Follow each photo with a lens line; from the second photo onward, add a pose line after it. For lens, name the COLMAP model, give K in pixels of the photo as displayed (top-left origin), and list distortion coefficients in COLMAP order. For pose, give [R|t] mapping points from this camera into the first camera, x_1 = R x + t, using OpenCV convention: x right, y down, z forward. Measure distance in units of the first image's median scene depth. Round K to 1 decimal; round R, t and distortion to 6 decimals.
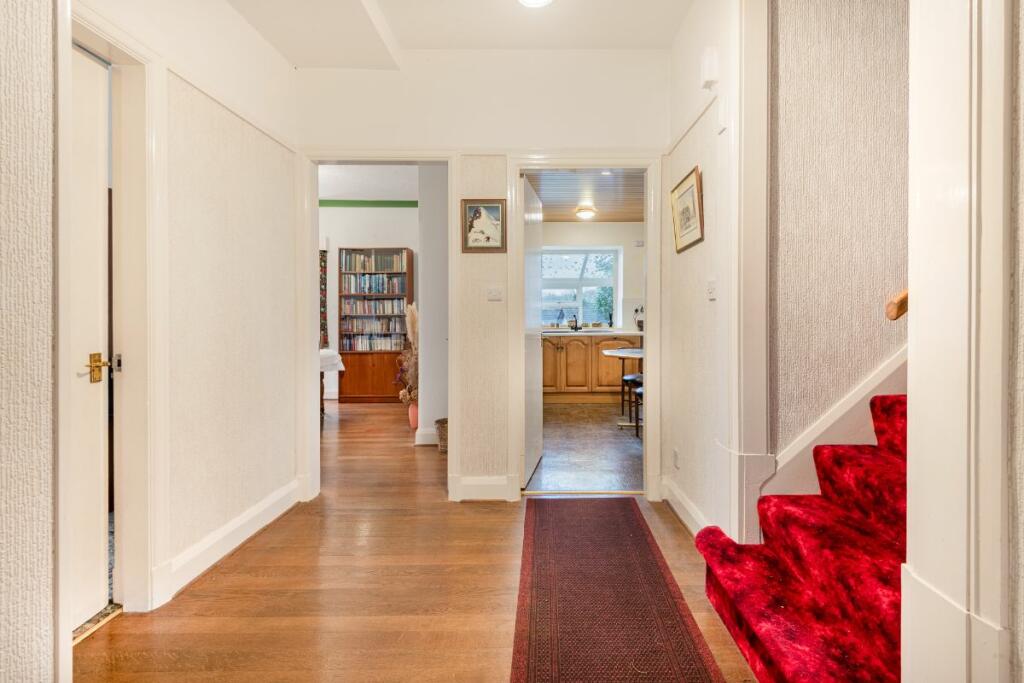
lens RADIAL K [[476.7, 0, 540.3], [0, 476.7, 320.0], [0, 0, 1]] dist [0.008848, -0.000356]
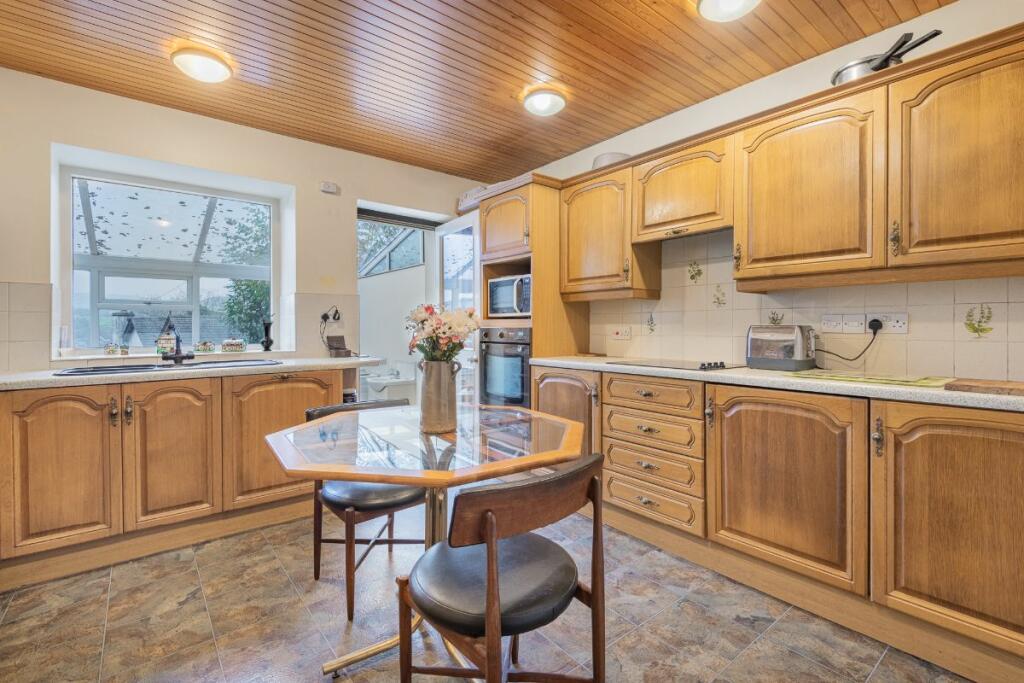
lens RADIAL K [[476.7, 0, 521.3], [0, 476.7, 328.0], [0, 0, 1]] dist [0.008848, -0.000356]
pose [[0.780642, -0.001239, 0.624977, 0.050878], [0.004983, 0.999979, -0.004242, -0.005236], [-0.624959, 0.006426, 0.780631, 0.514142]]
